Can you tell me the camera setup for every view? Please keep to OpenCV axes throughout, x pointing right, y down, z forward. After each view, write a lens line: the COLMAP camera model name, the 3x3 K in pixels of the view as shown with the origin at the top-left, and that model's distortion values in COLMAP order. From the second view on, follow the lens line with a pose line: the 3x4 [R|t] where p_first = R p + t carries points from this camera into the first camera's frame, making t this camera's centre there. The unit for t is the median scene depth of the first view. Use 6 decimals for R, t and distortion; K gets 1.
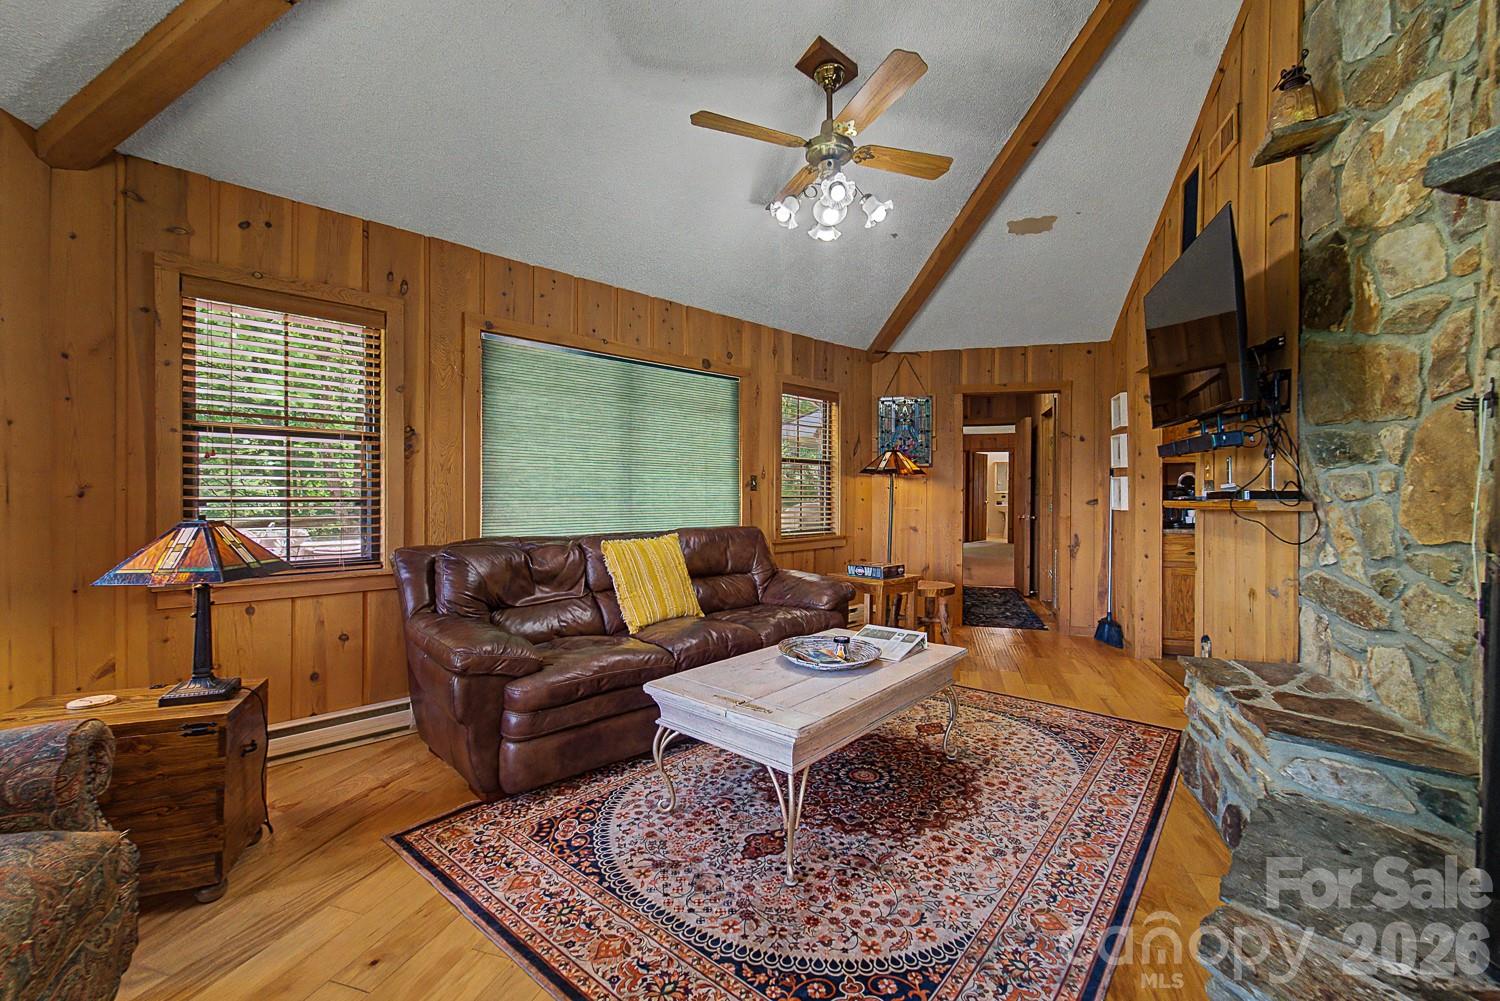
lens RADIAL K [[624.2, 0, 750.5], [0, 624.2, 495.2], [0, 0, 1]] dist [0.000802, -0.000300]
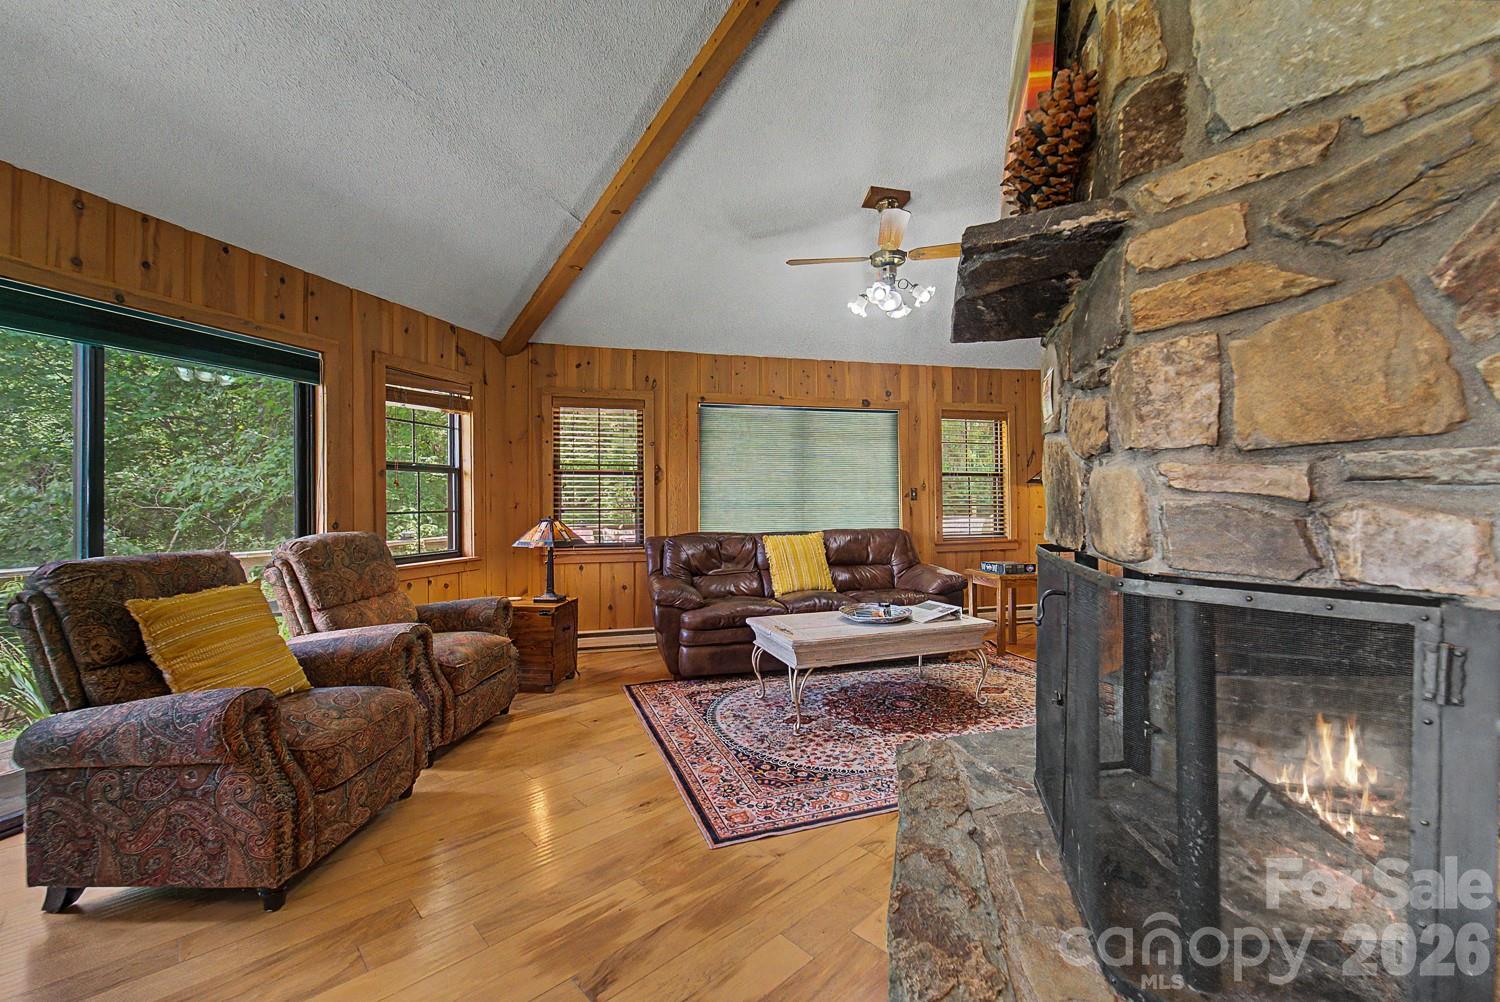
lens RADIAL K [[602.7, 0, 747.3], [0, 602.7, 493.7], [0, 0, 1]] dist [0.000061, 0.000030]
pose [[0.871778, -0.018670, -0.489545, 0.489937], [0.009146, 0.999720, -0.021839, 0.003804], [0.489815, 0.014561, 0.871705, -0.318182]]
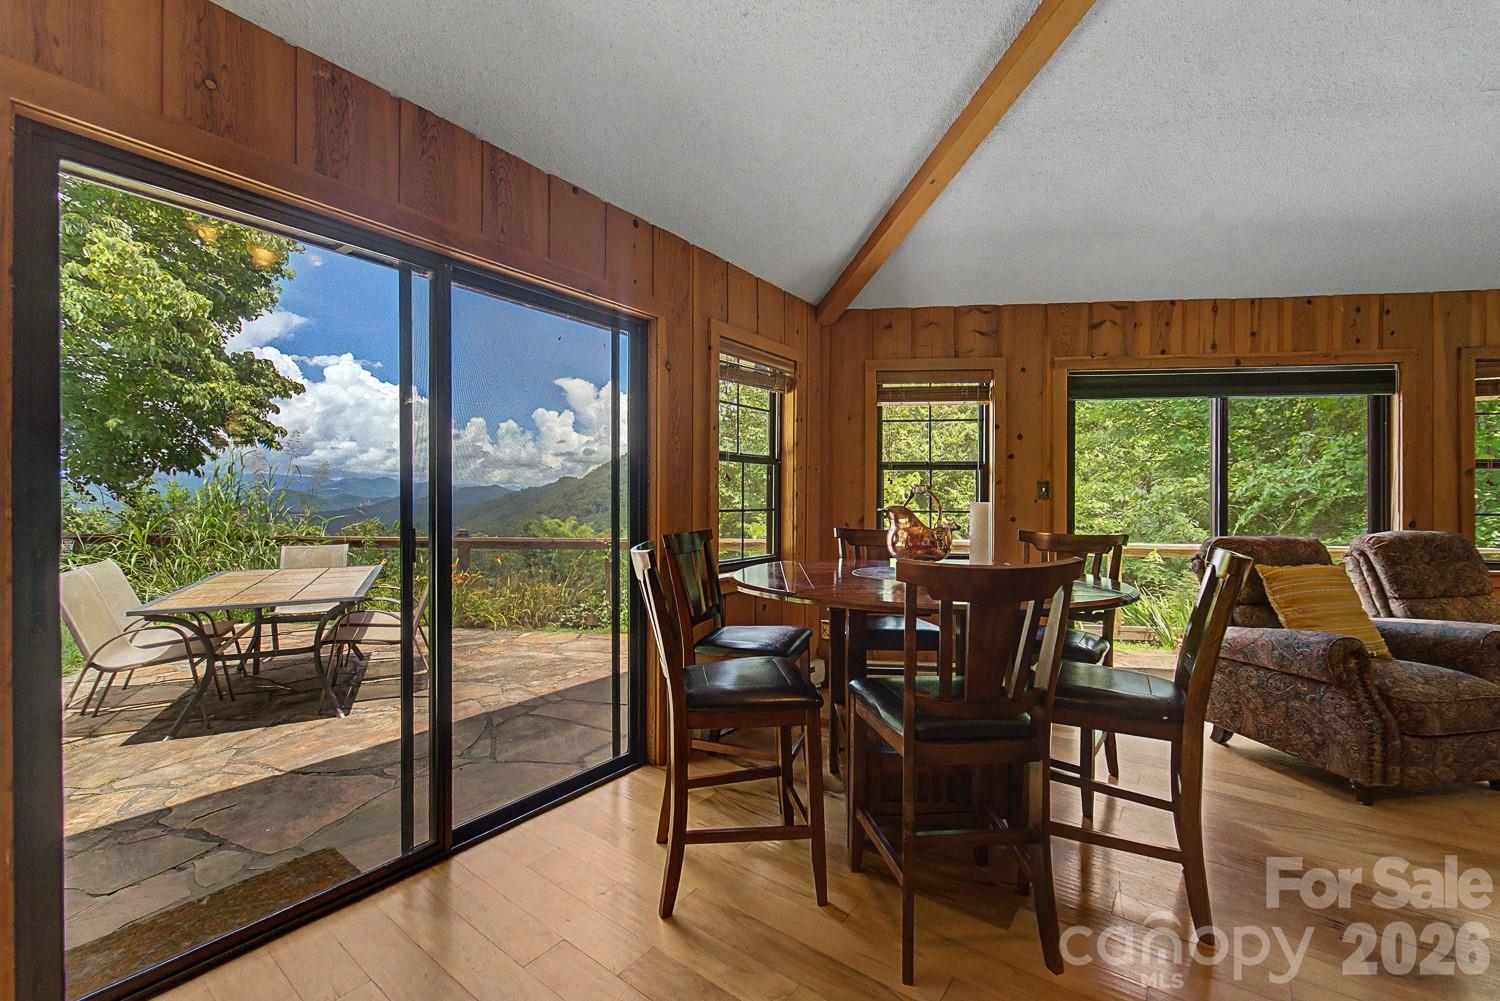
lens RADIAL K [[614.8, 0, 751.3], [0, 614.8, 502.9], [0, 0, 1]] dist [-0.001005, -0.000205]
pose [[-0.338821, -0.004755, -0.940839, 0.895048], [-0.013367, 0.999911, -0.000240, 0.006830], [0.940756, 0.012495, -0.338854, -0.556781]]
